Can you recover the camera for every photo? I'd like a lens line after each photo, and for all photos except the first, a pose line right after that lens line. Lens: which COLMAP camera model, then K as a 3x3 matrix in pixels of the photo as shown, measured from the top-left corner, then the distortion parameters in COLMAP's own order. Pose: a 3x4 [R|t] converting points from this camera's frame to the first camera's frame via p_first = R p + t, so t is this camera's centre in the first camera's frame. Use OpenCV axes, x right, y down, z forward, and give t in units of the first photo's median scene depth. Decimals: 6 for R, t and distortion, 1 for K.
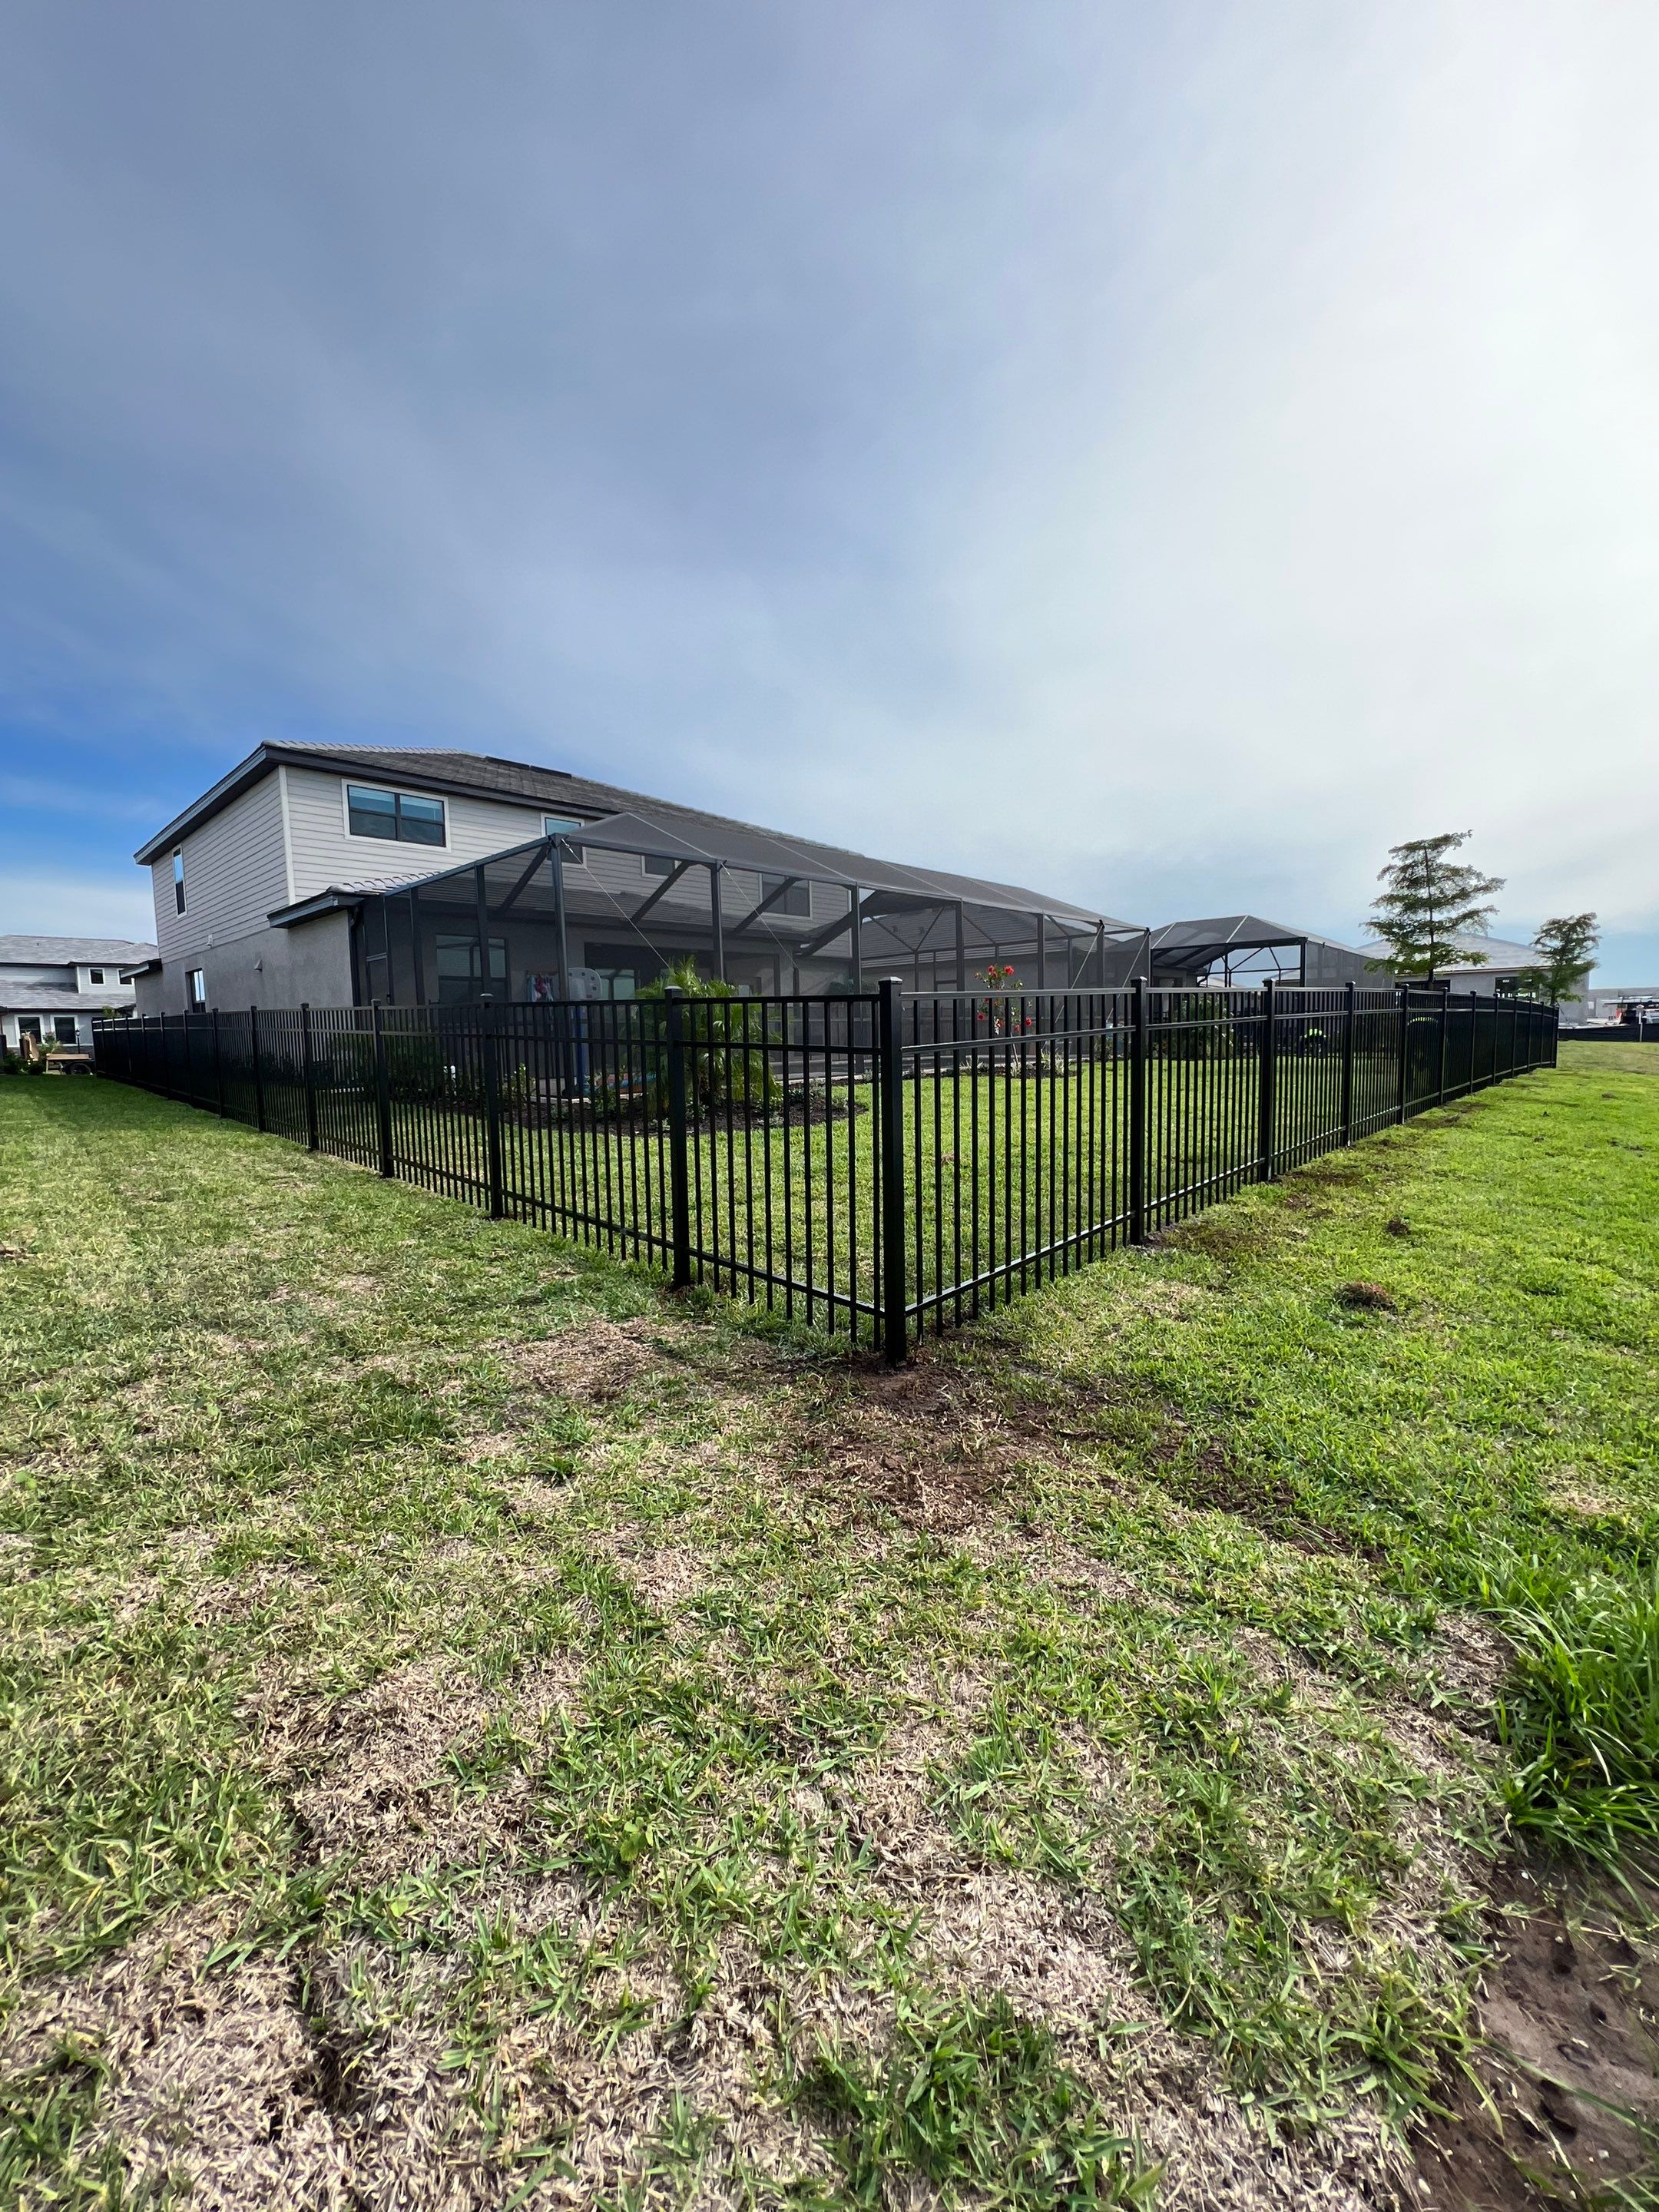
lens RADIAL K [[902.3, 0, 829.5], [0, 902.3, 1106.0], [0, 0, 1]] dist [-0.000790, 0.000082]
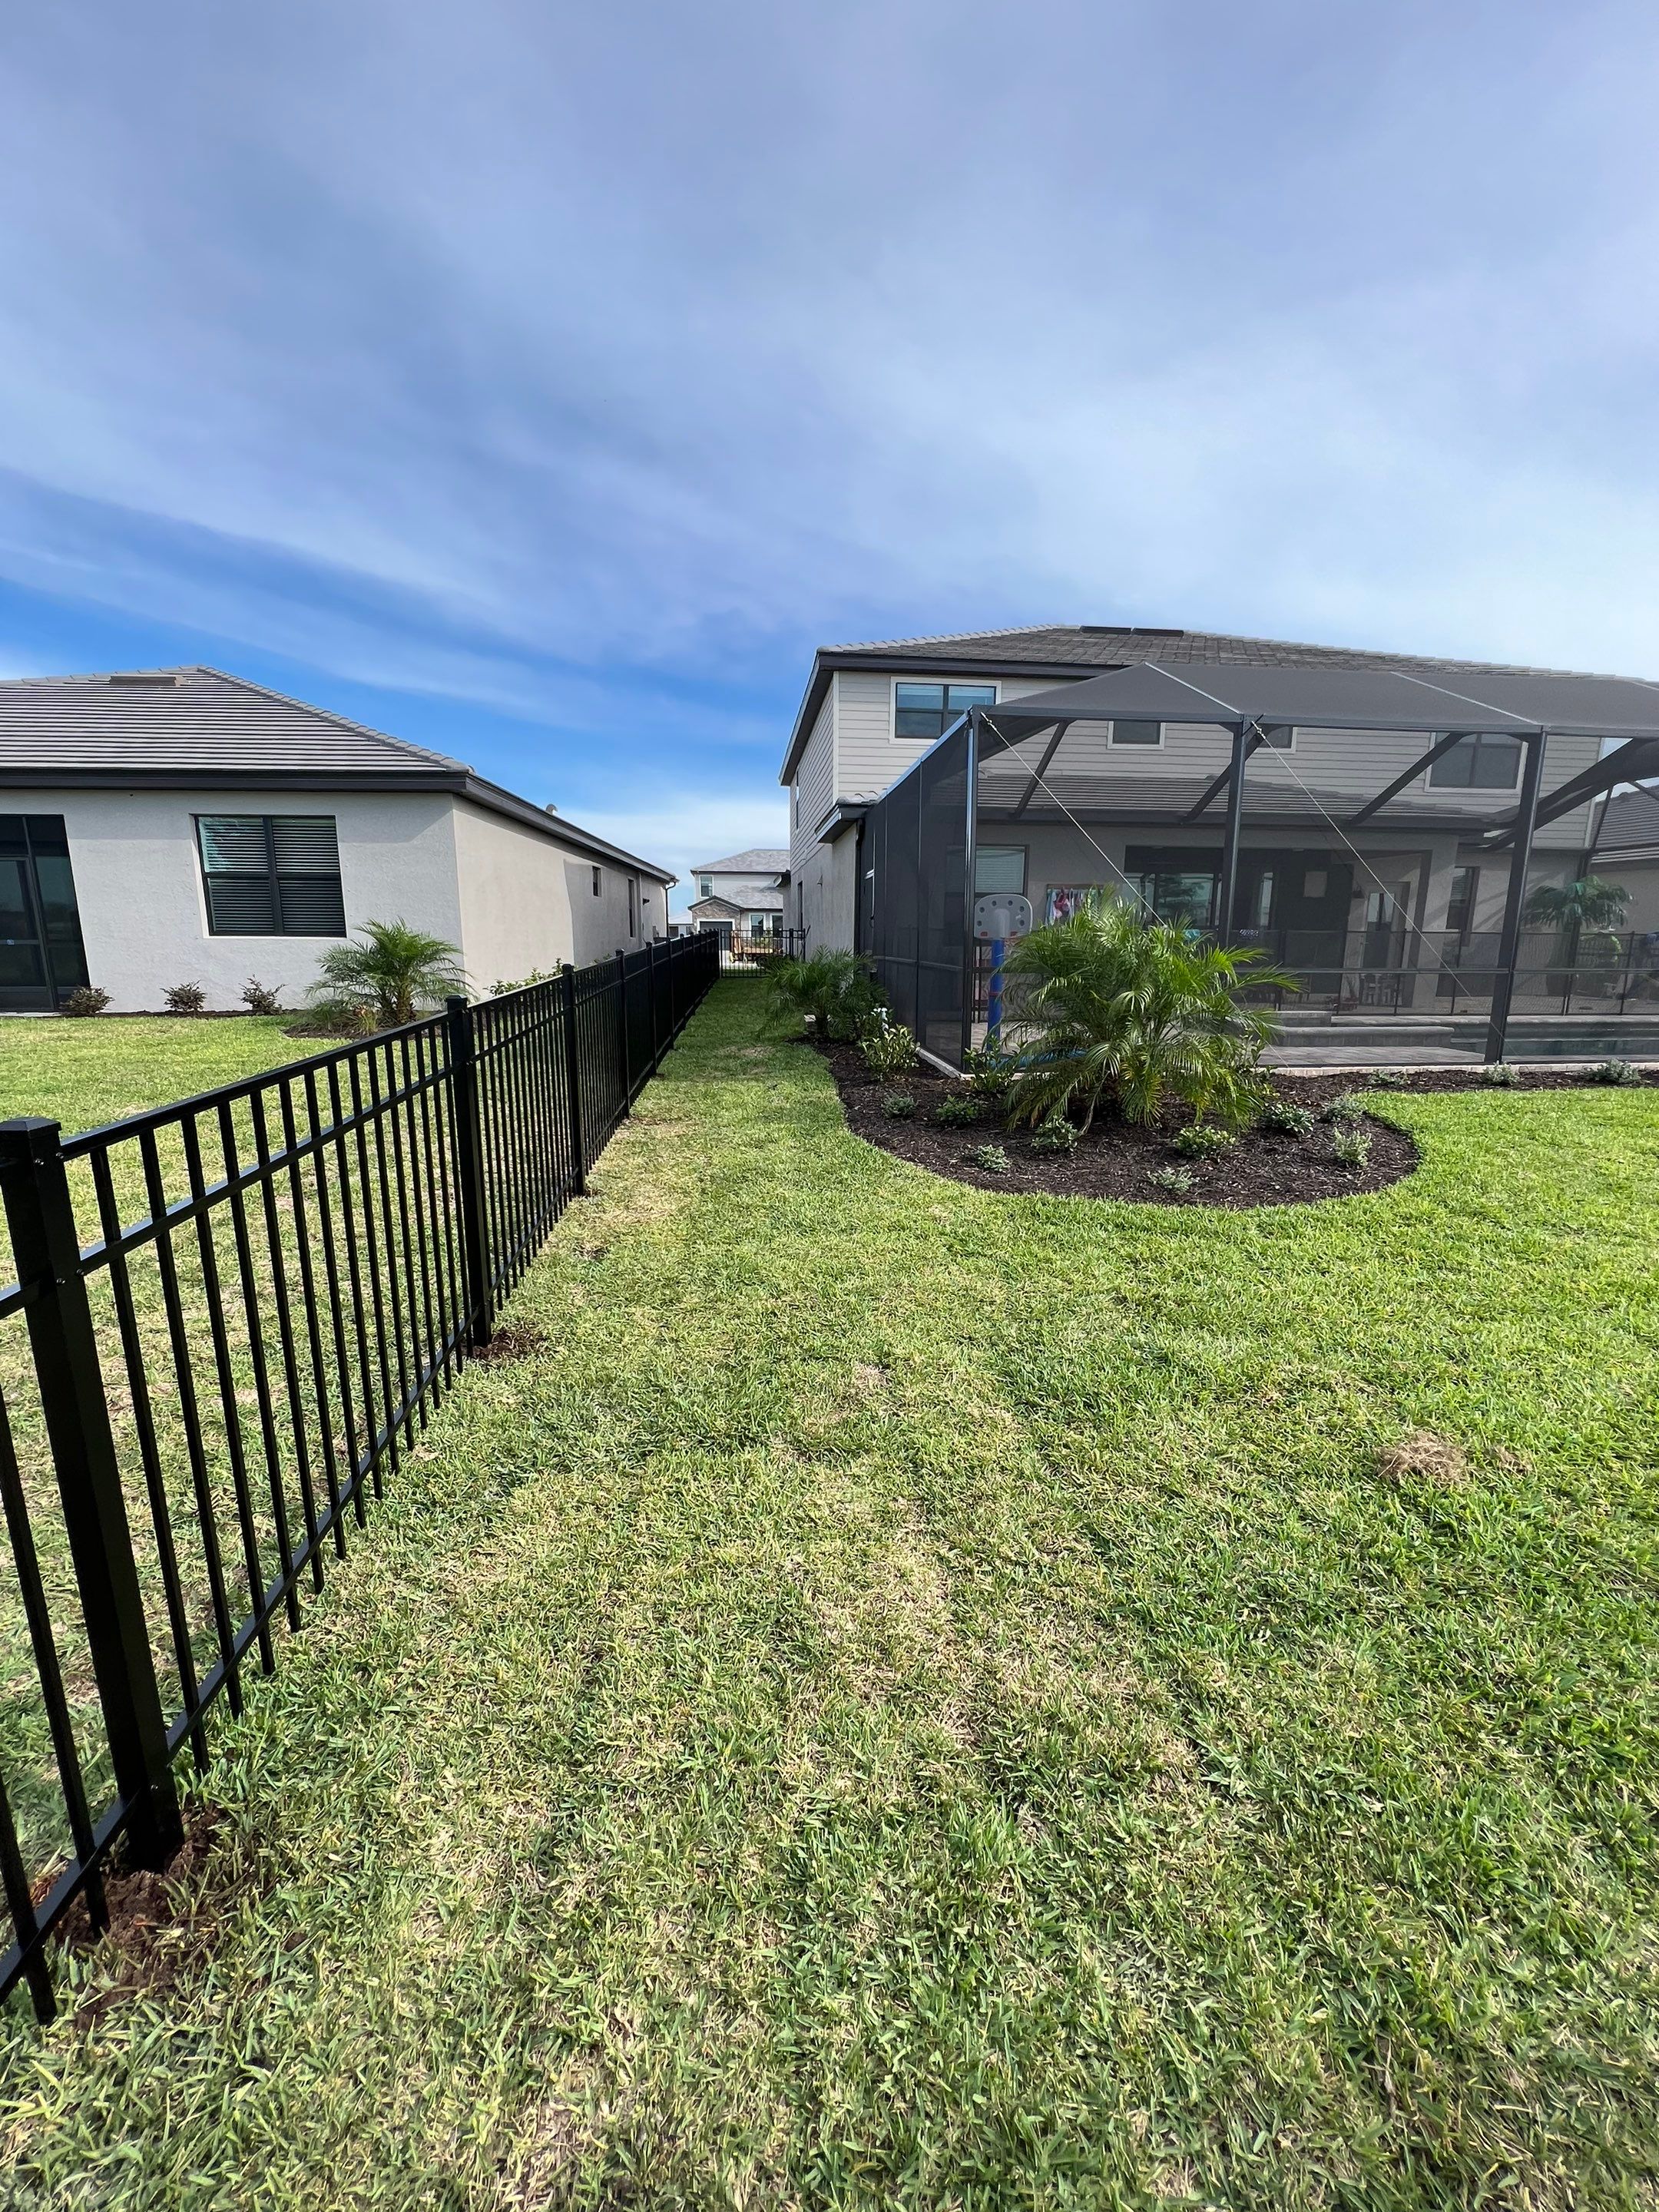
lens RADIAL K [[902.3, 0, 829.5], [0, 902.3, 1106.0], [0, 0, 1]] dist [-0.000790, 0.000082]
pose [[0.767993, 0.144266, -0.623998, 0.056729], [-0.073161, 0.987684, 0.138305, -0.042711], [0.636266, -0.060565, 0.769089, 0.192942]]
